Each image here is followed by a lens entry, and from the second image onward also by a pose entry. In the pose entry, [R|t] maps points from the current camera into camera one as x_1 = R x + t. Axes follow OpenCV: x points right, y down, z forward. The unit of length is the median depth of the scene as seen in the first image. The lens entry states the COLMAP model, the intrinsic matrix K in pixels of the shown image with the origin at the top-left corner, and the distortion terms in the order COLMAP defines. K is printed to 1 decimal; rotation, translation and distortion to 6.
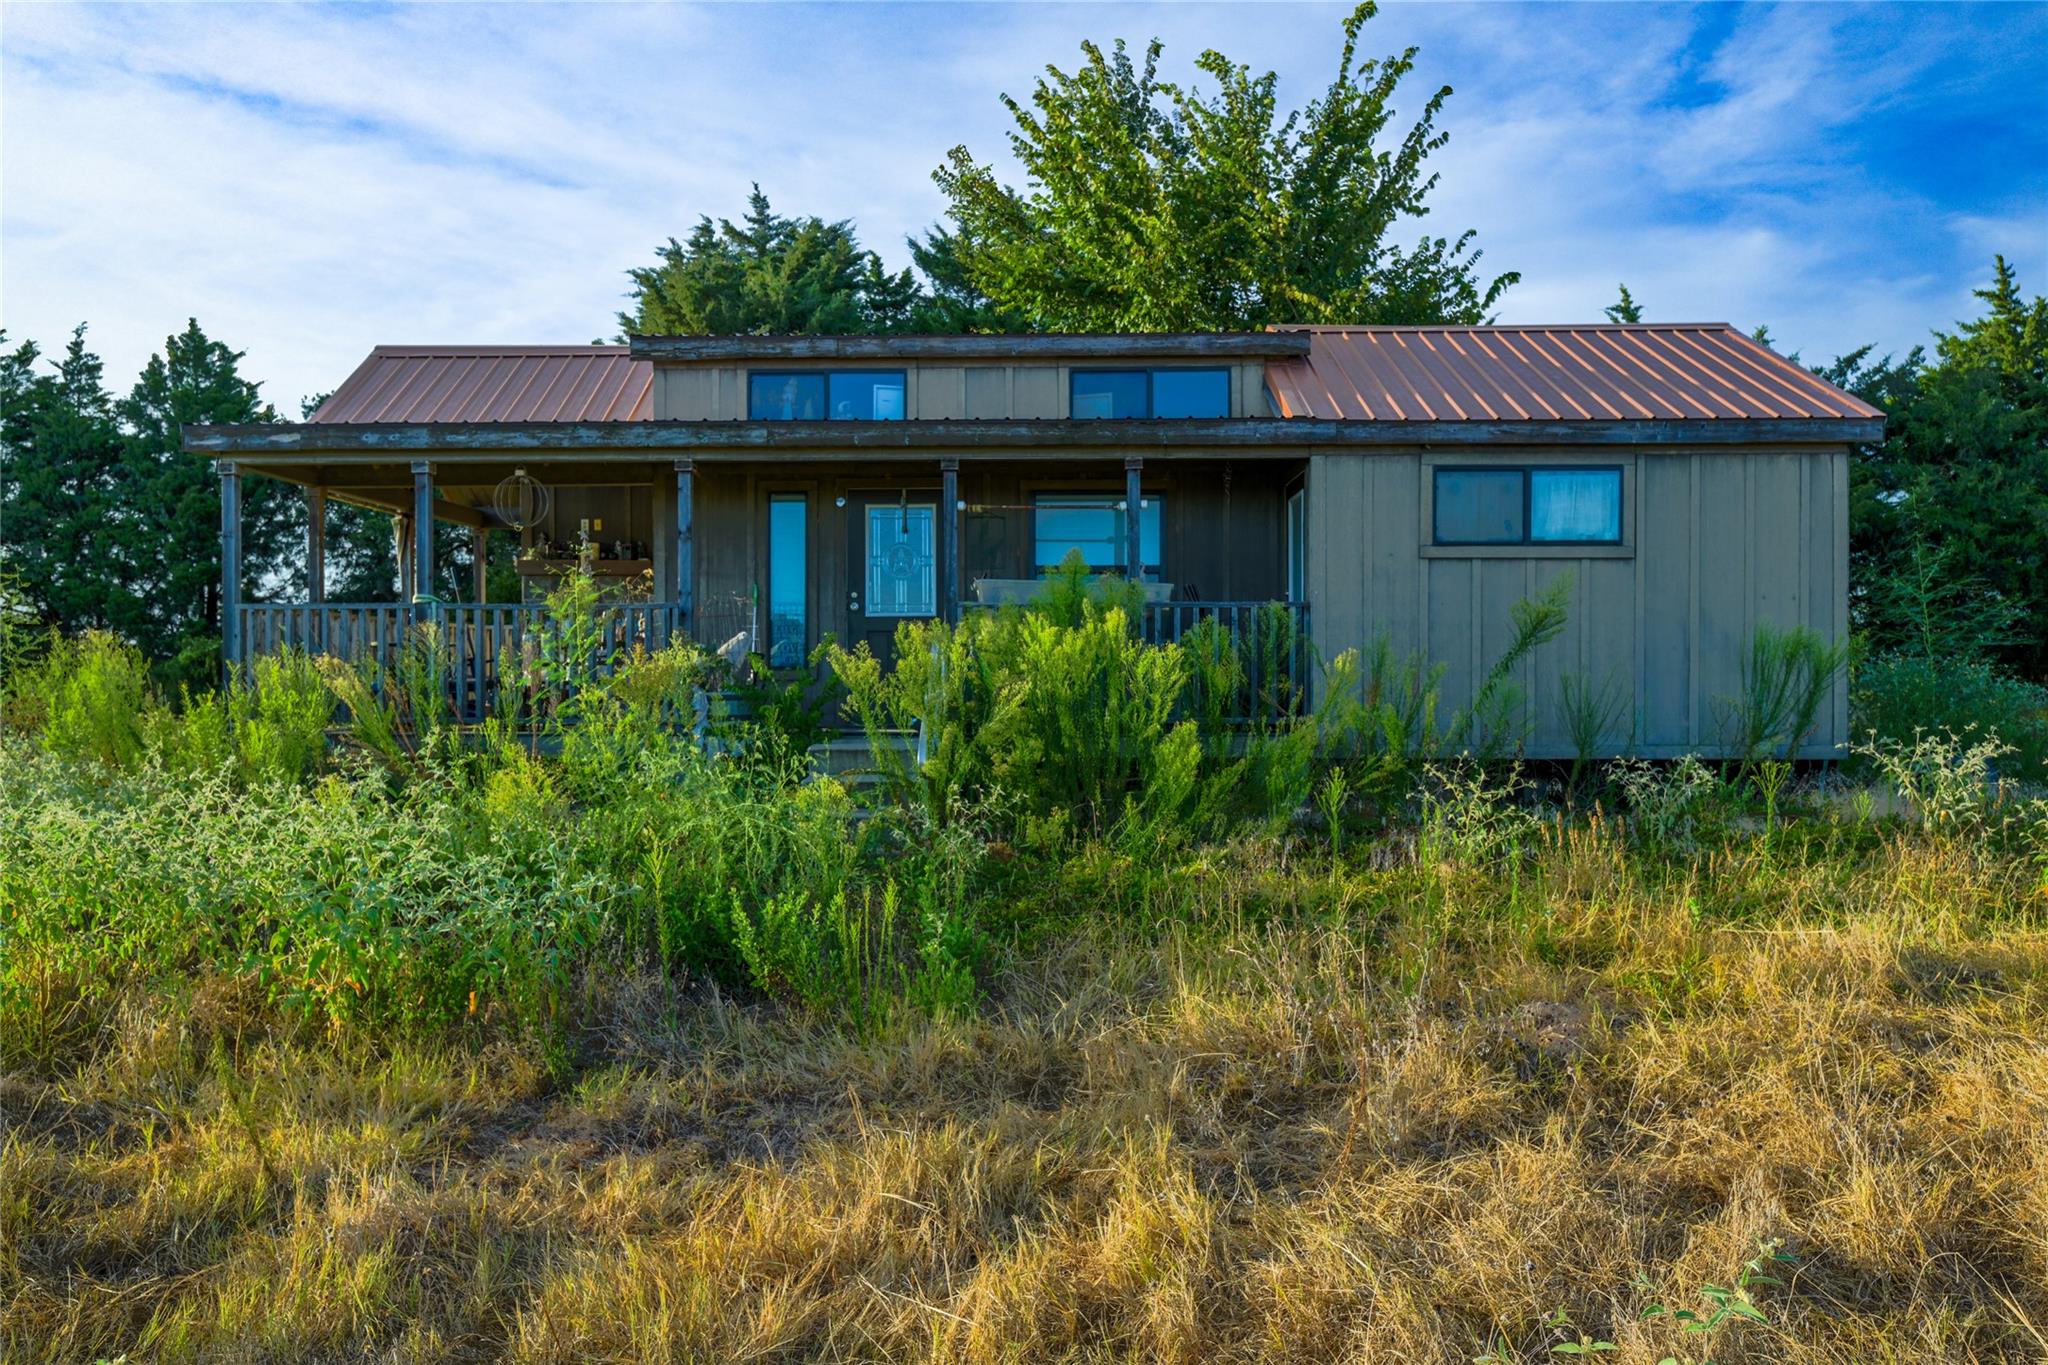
lens RADIAL K [[1385.7, 0, 993.8], [0, 1385.7, 671.1], [0, 0, 1]] dist [0.006520, 0.008071]
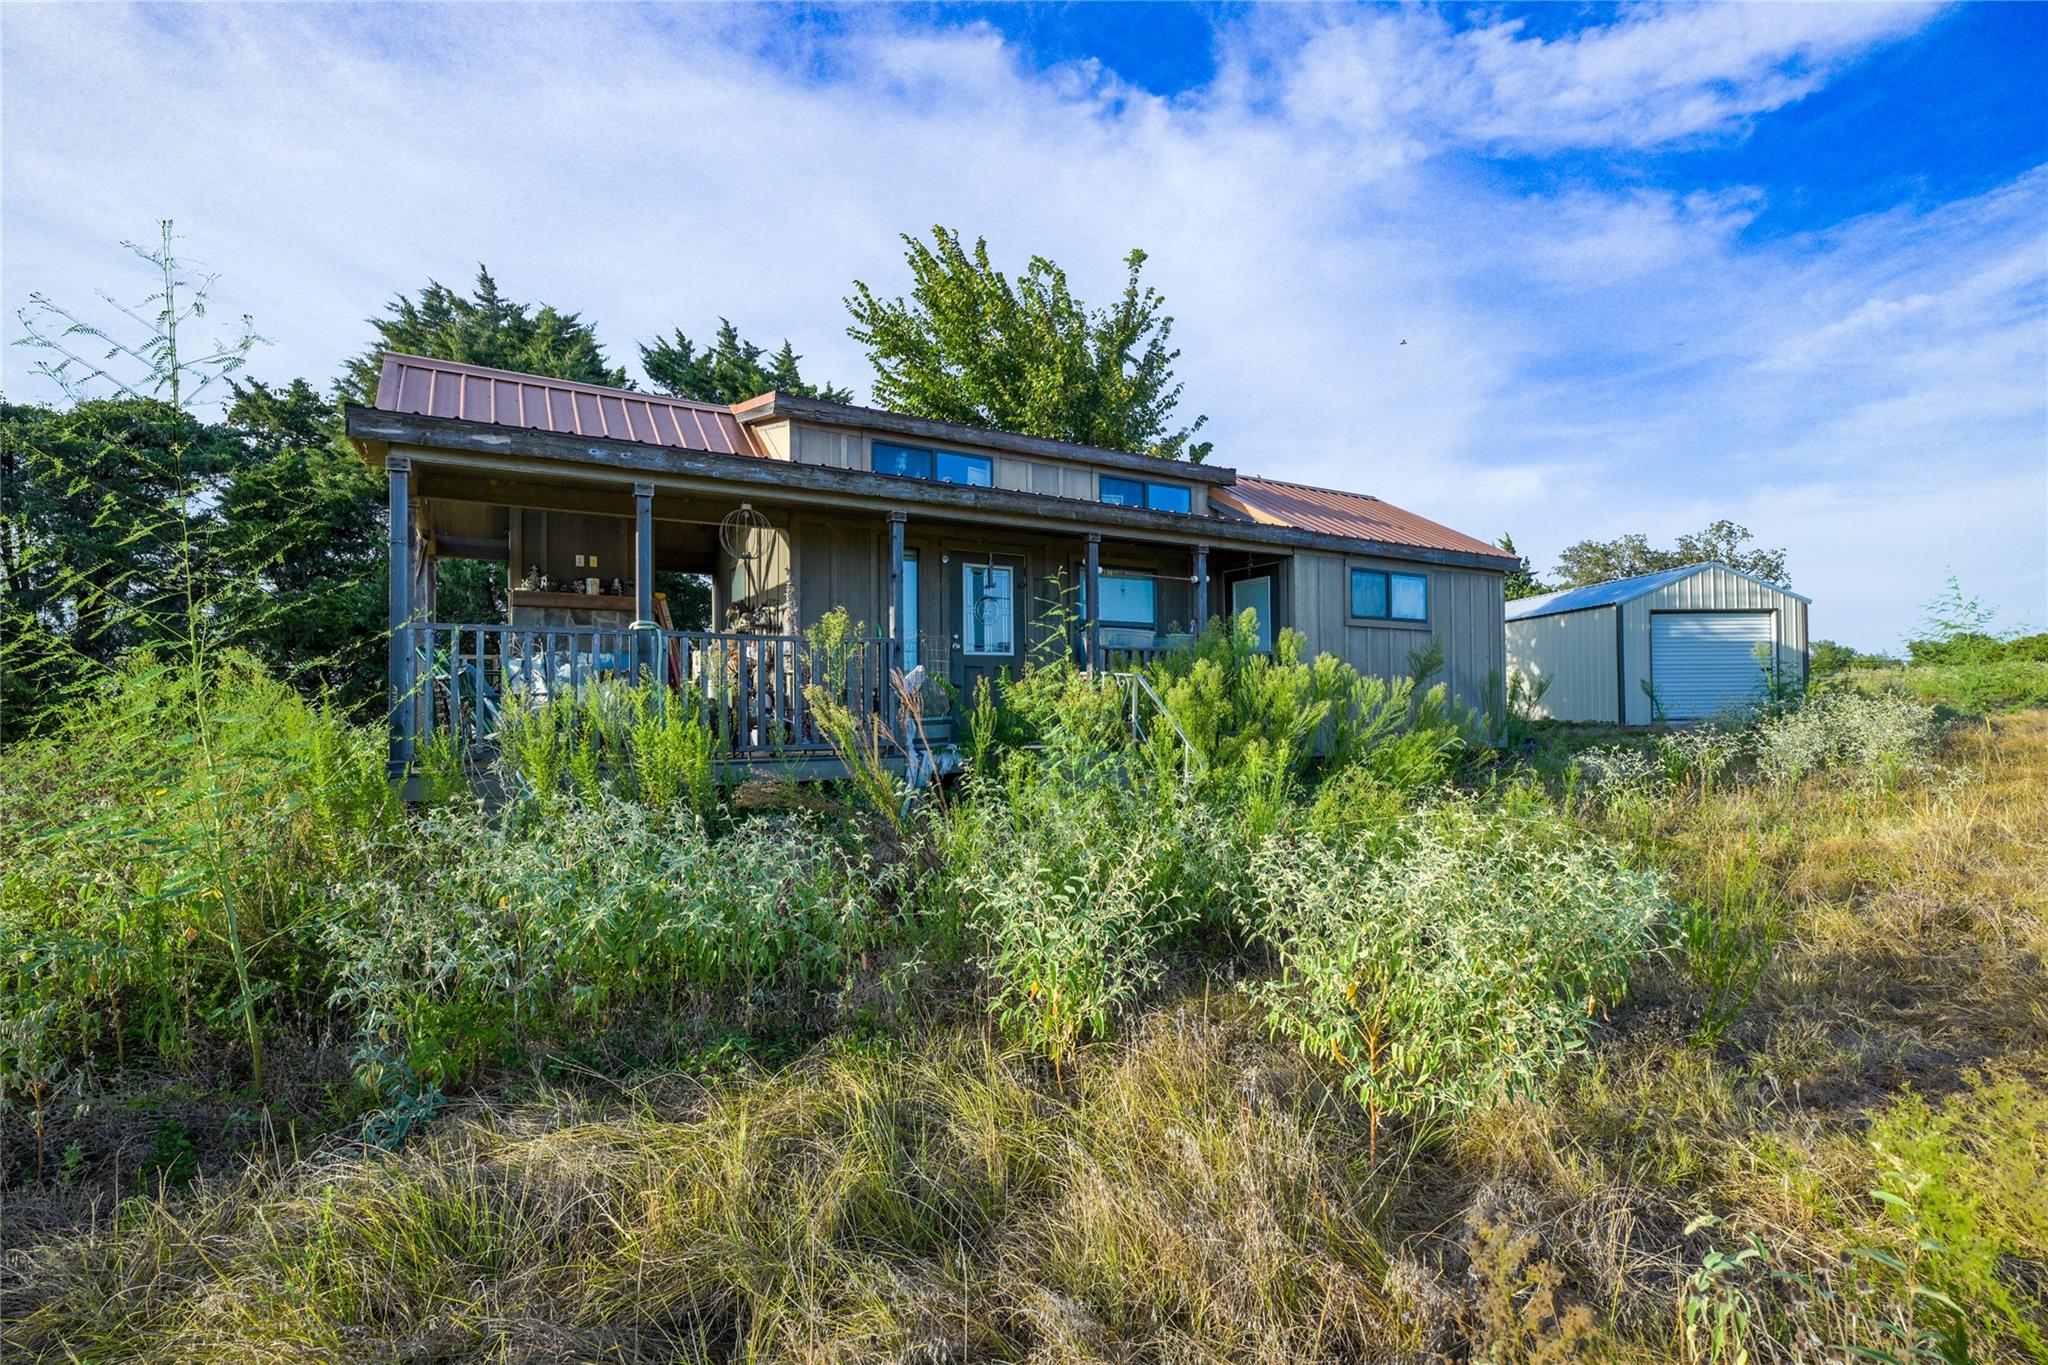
lens RADIAL K [[951.5, 0, 1024.0], [0, 951.5, 682.5], [0, 0, 1]] dist [0.023946, 0.000281]
pose [[0.841958, 0.009696, 0.539456, -0.534743], [0.001565, 0.999790, -0.020412, 0.002303], [-0.539541, 0.018030, 0.841766, 0.286533]]
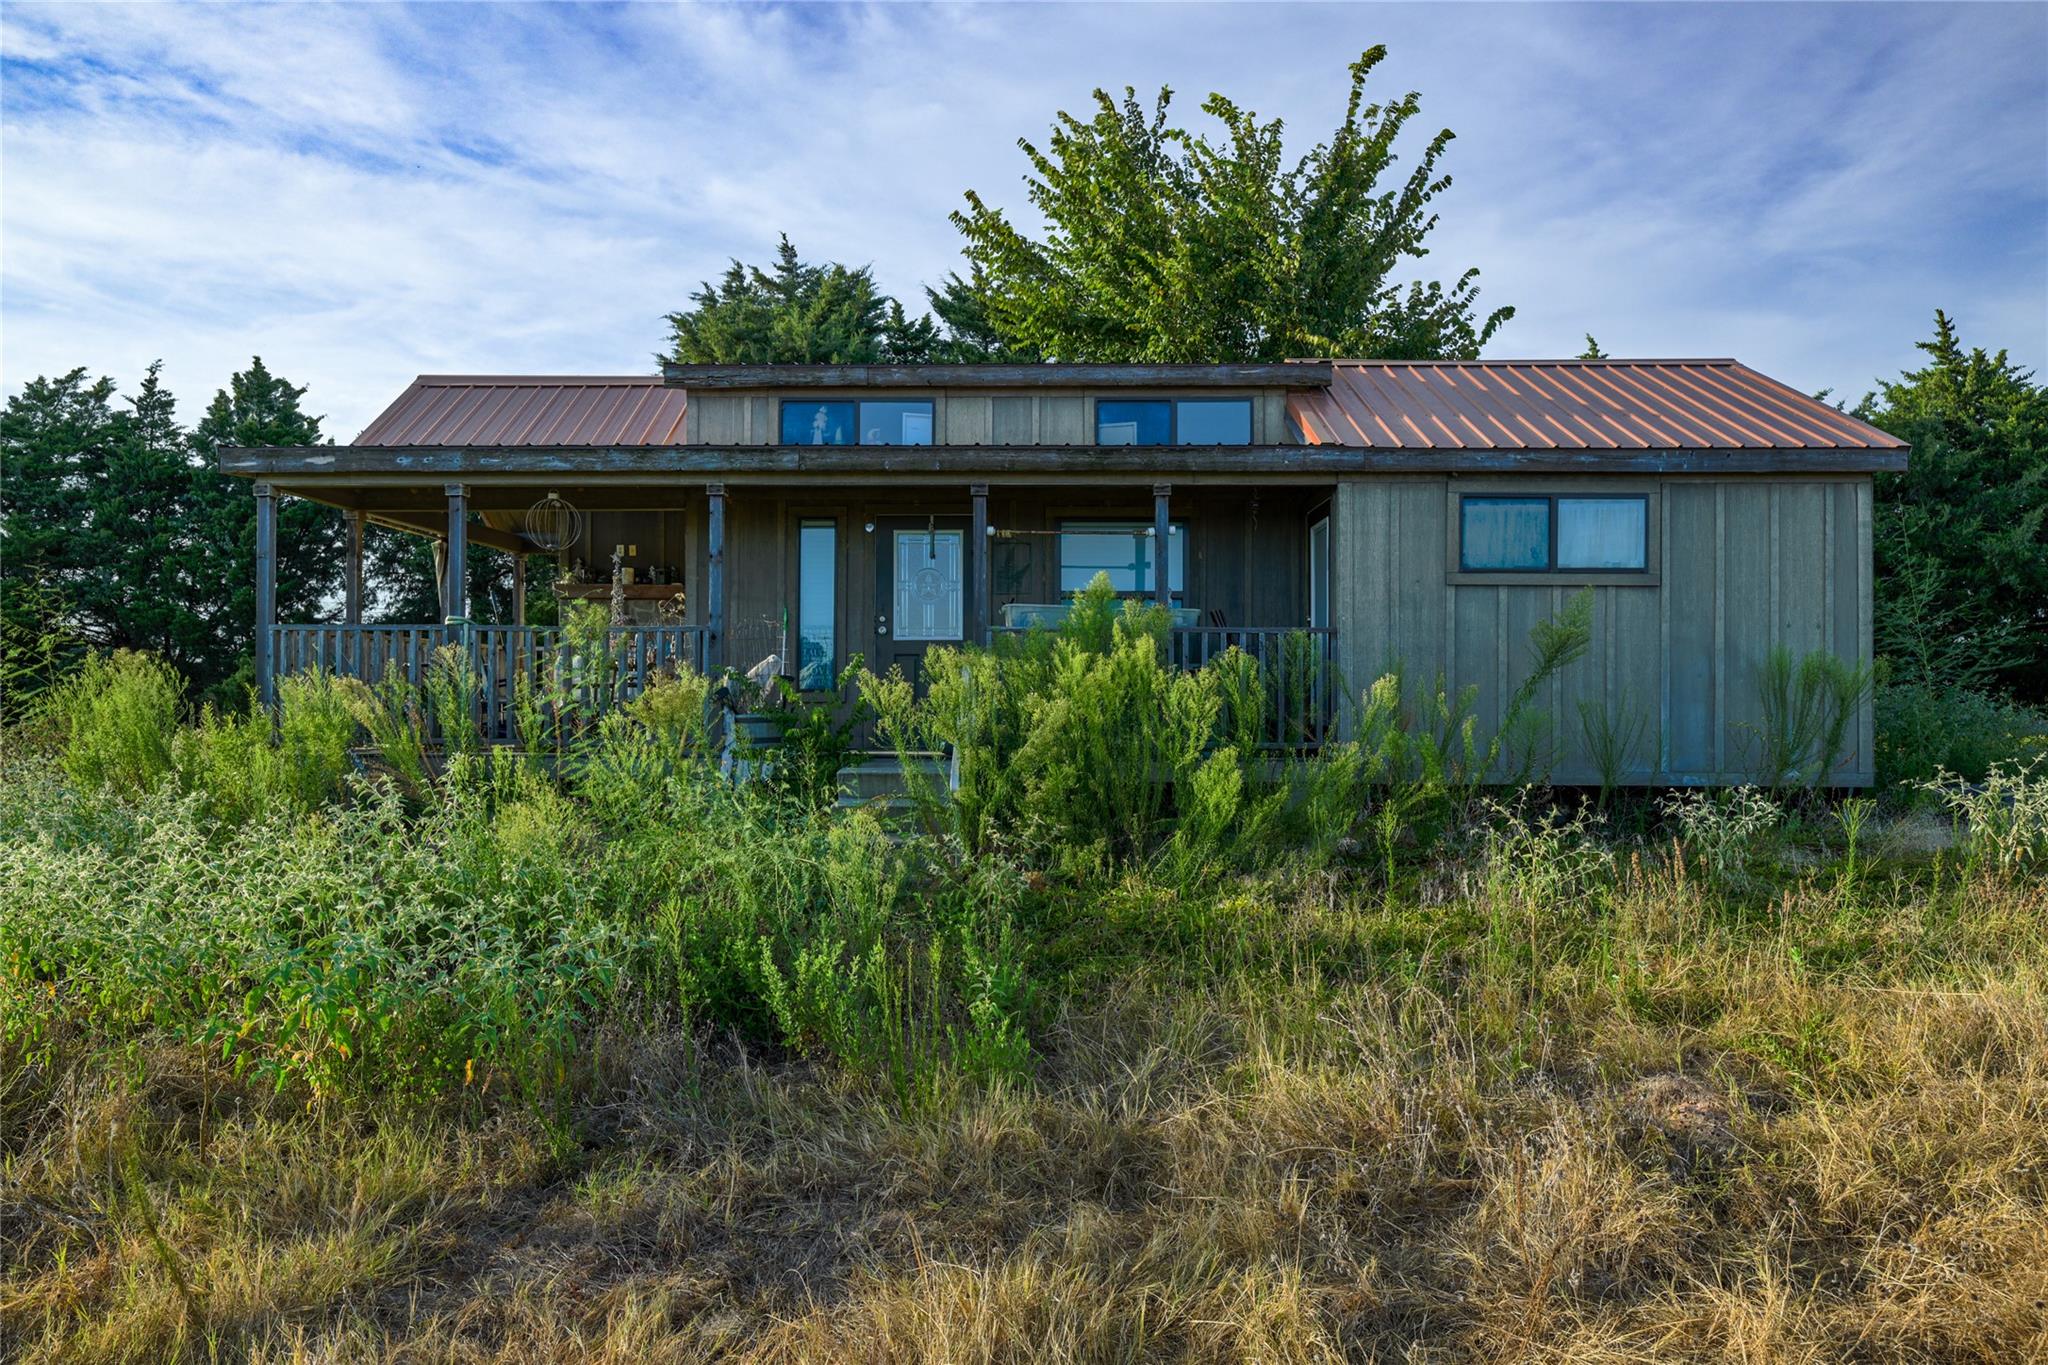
lens RADIAL K [[1256.1, 0, 999.1], [0, 1256.1, 678.7], [0, 0, 1]] dist [0.005349, -0.001869]
pose [[0.999987, 0.004914, 0.001160, -0.017031], [-0.004904, 0.999950, -0.008729, -0.003640], [-0.001203, 0.008723, 0.999961, 0.084507]]
